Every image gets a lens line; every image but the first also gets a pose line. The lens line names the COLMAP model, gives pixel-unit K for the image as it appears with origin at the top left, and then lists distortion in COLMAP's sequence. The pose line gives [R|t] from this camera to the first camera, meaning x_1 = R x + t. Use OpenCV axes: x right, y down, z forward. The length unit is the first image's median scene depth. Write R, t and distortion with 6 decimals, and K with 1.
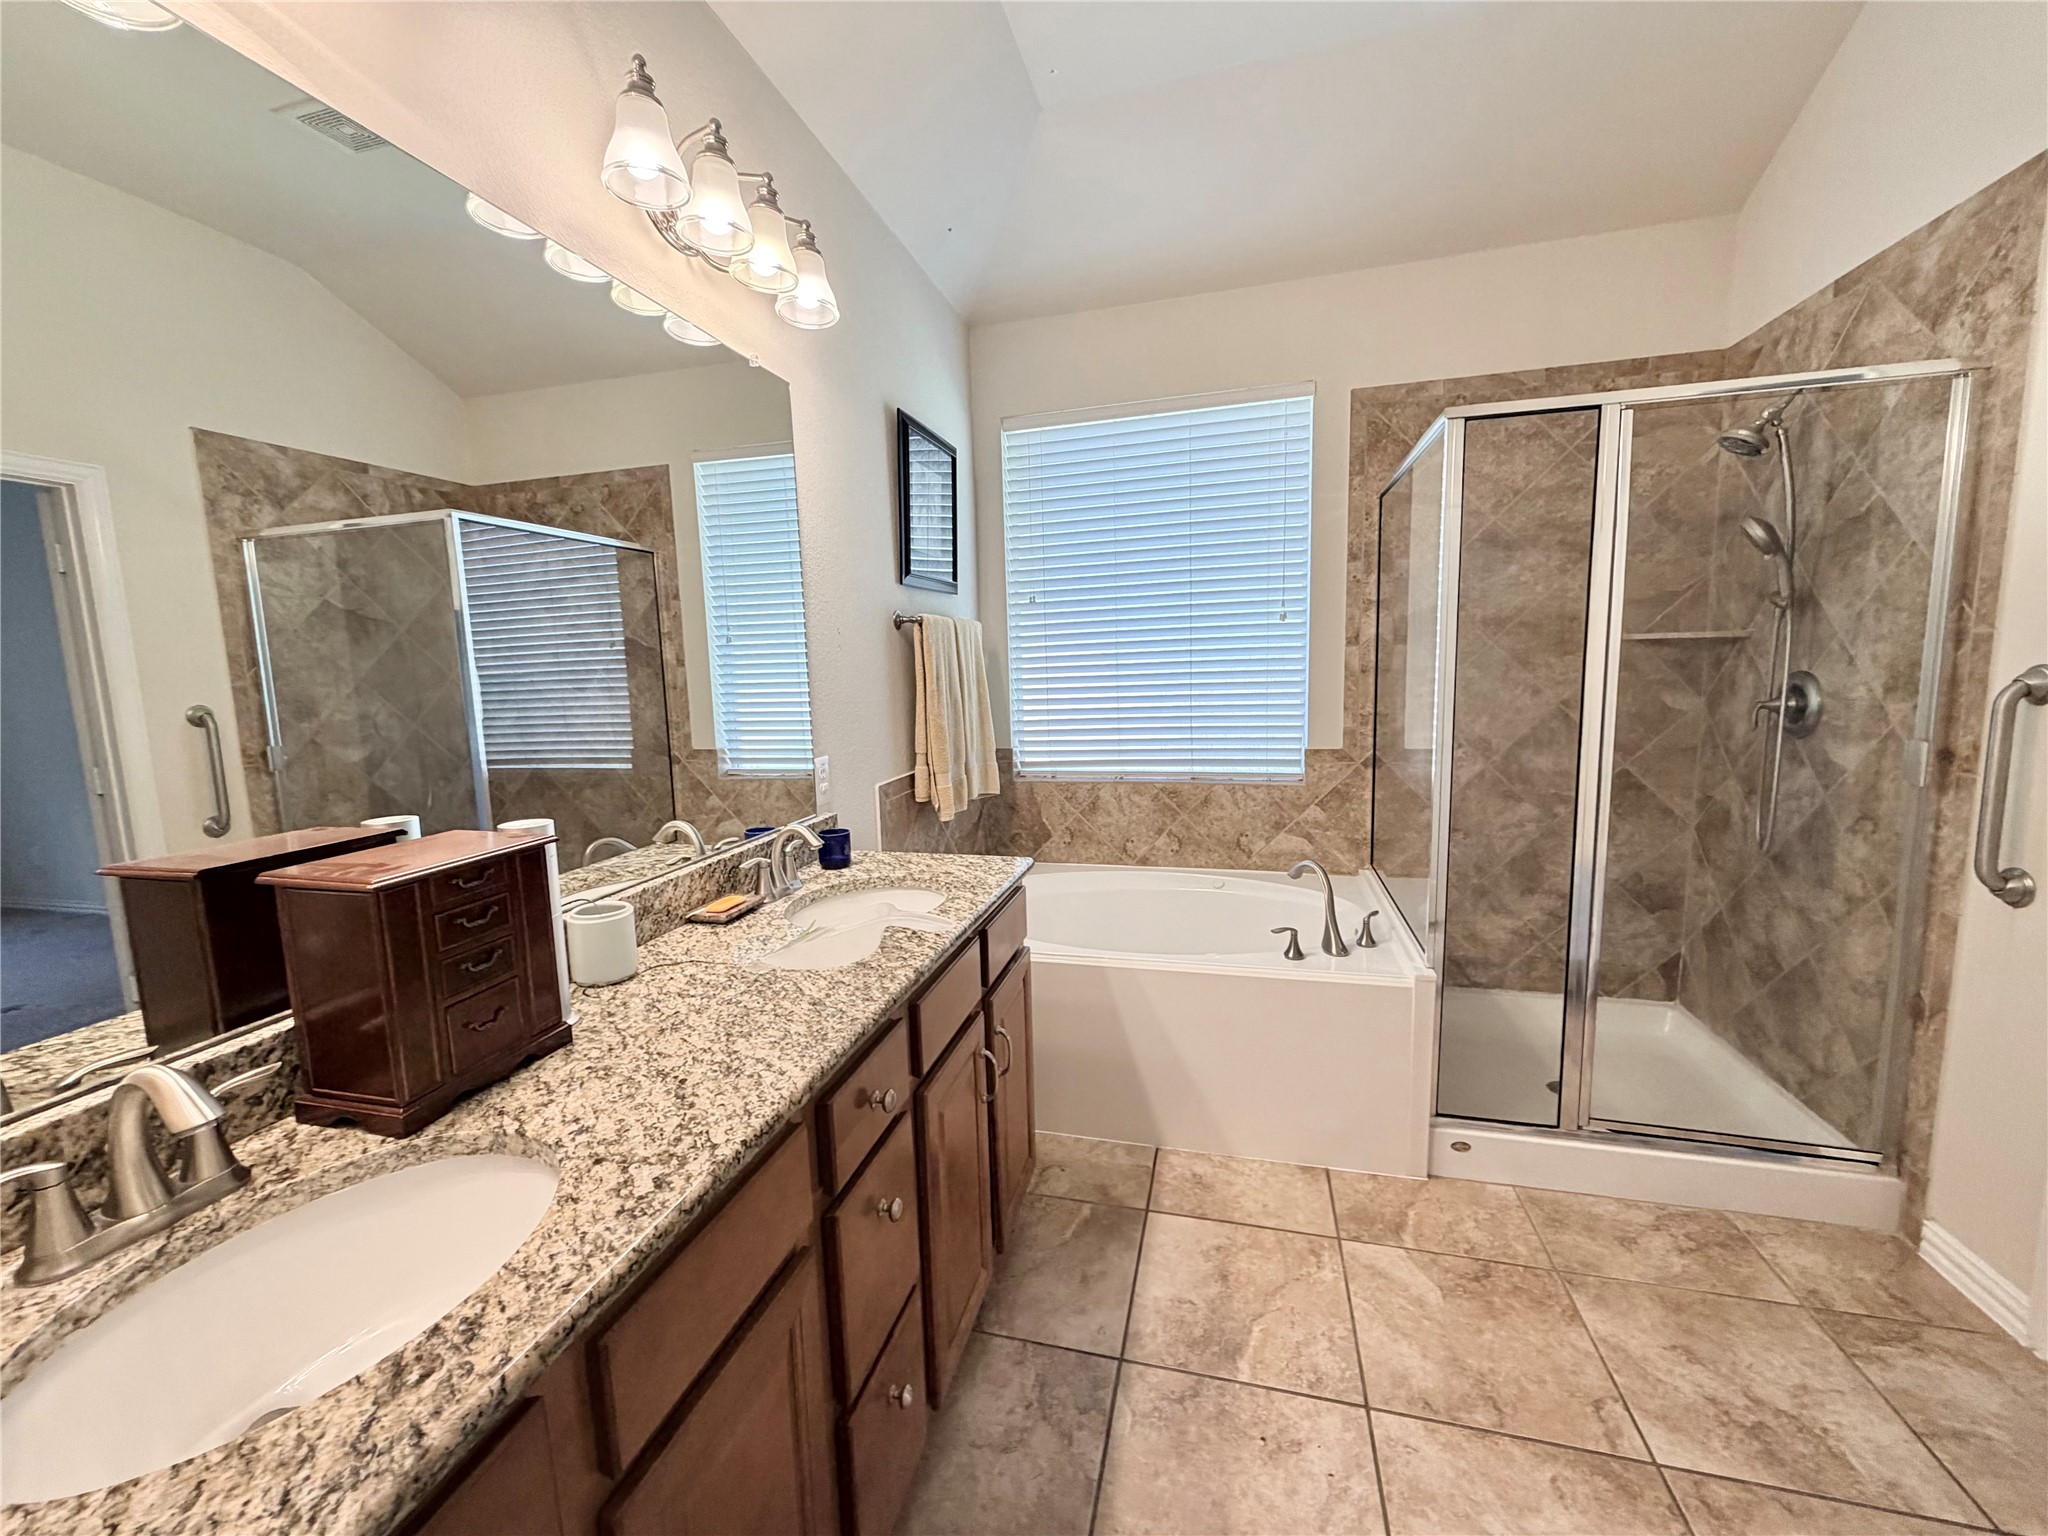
lens RADIAL K [[814.8, 0, 1018.8], [0, 814.8, 762.8], [0, 0, 1]] dist [0.004279, 0.000355]
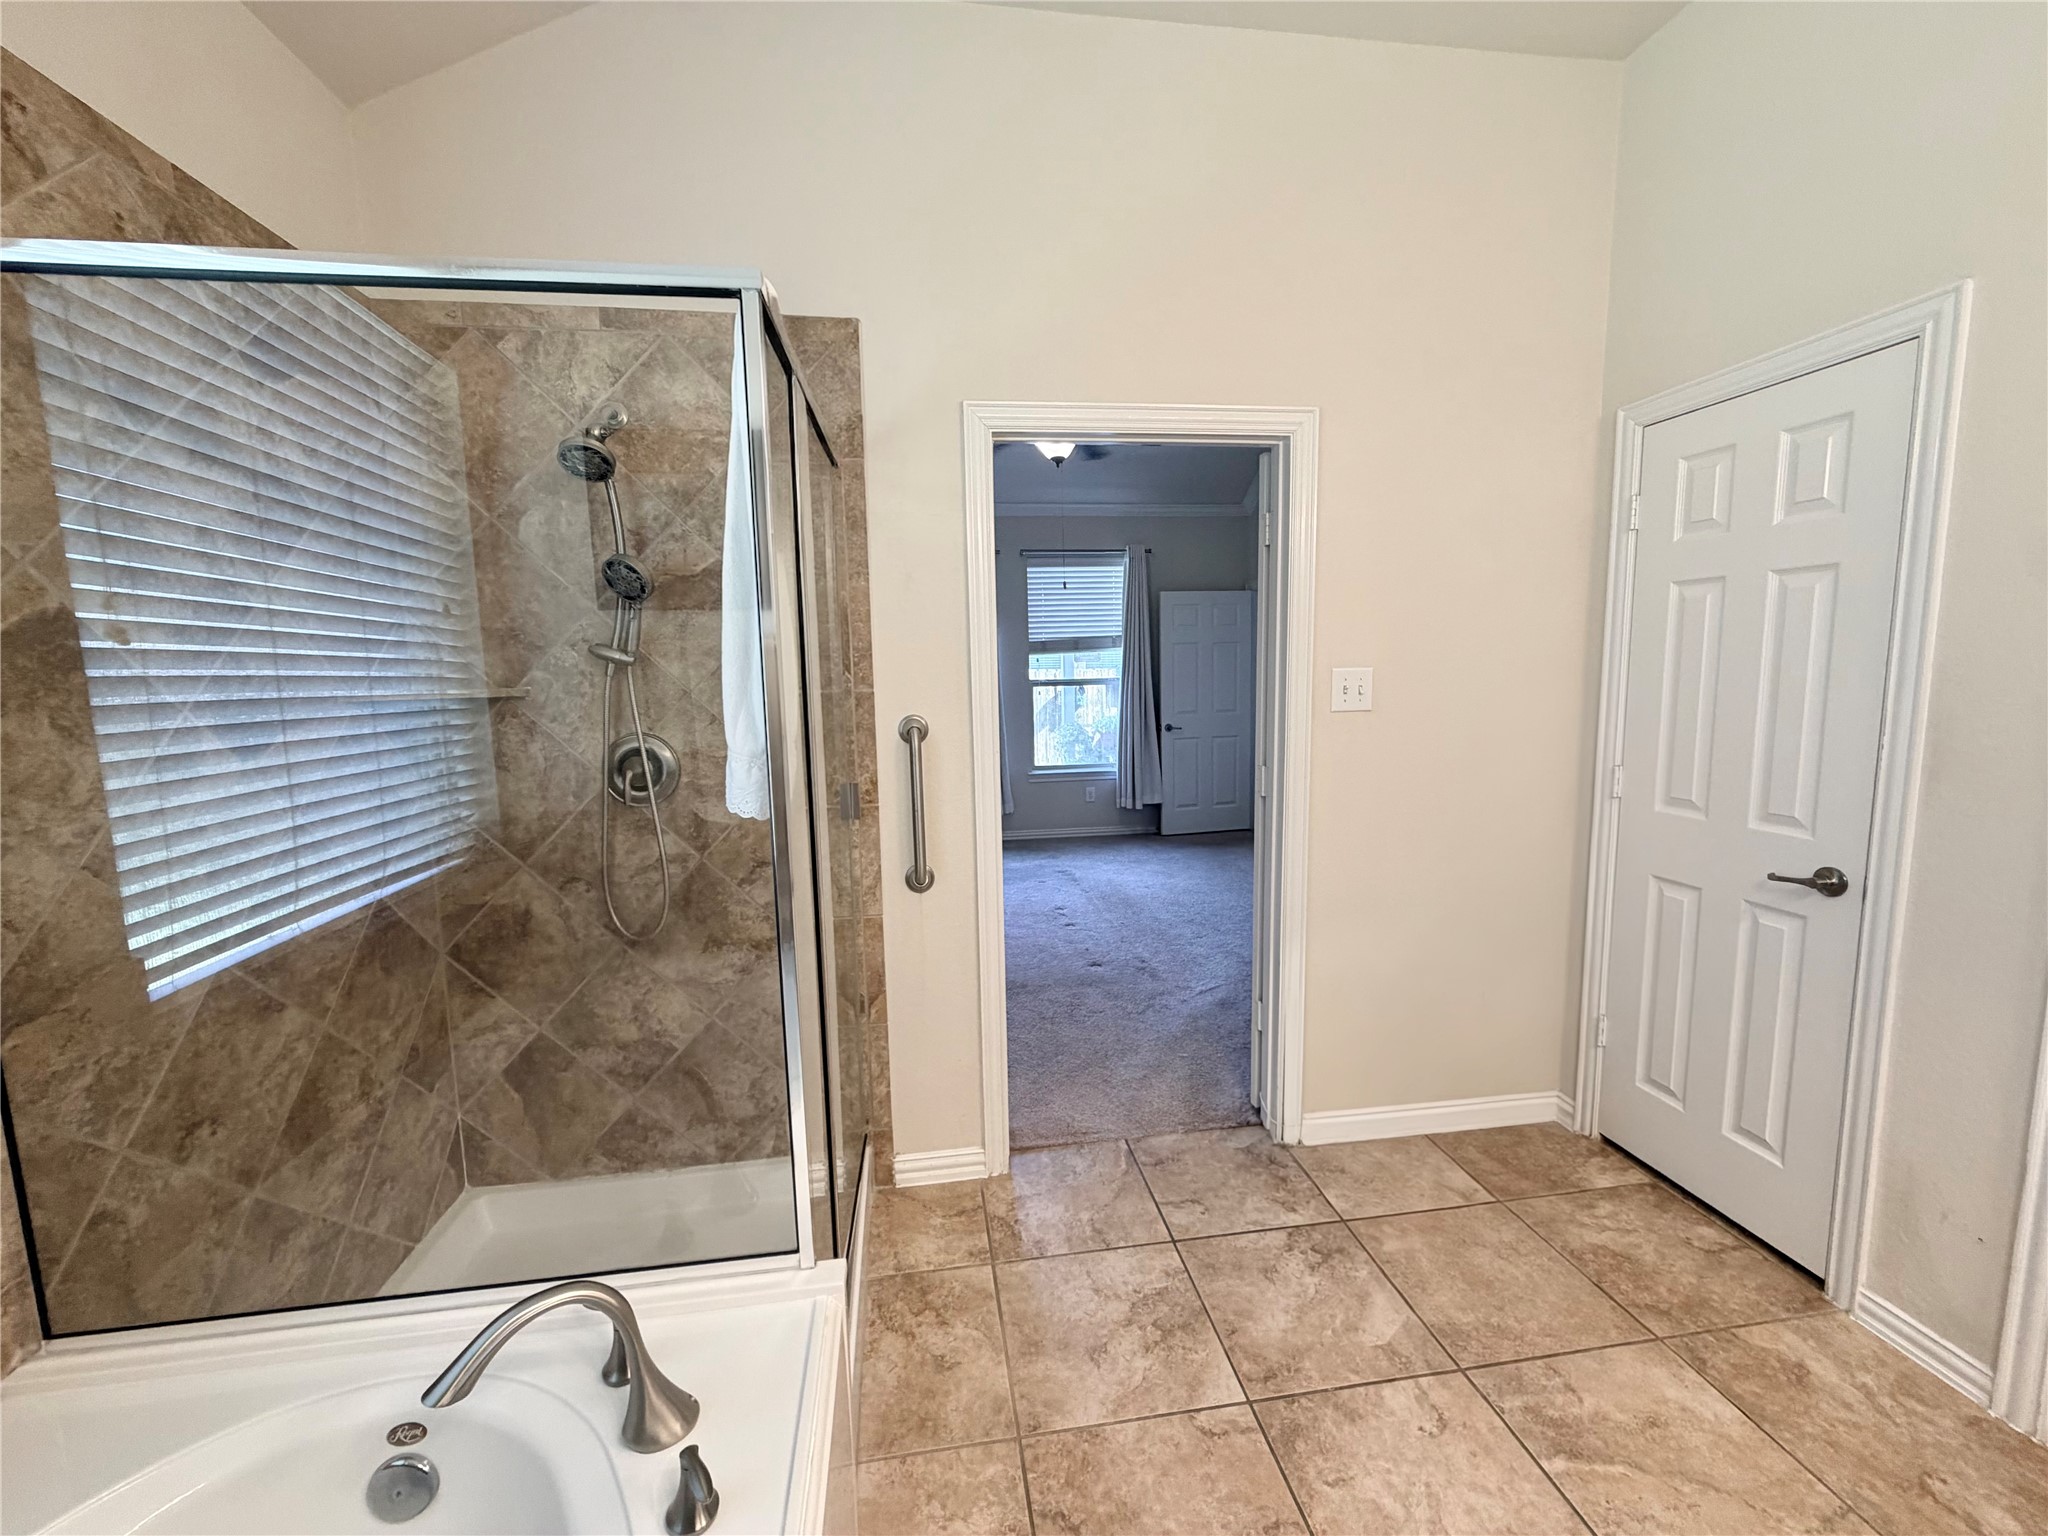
lens RADIAL K [[814.8, 0, 1019.5], [0, 814.8, 768.0], [0, 0, 1]] dist [0.004279, 0.000355]
pose [[-0.392844, -0.073751, 0.916643, -0.055465], [0.148198, 0.978673, 0.142255, -0.156819], [-0.907585, 0.191728, -0.373536, 1.071950]]
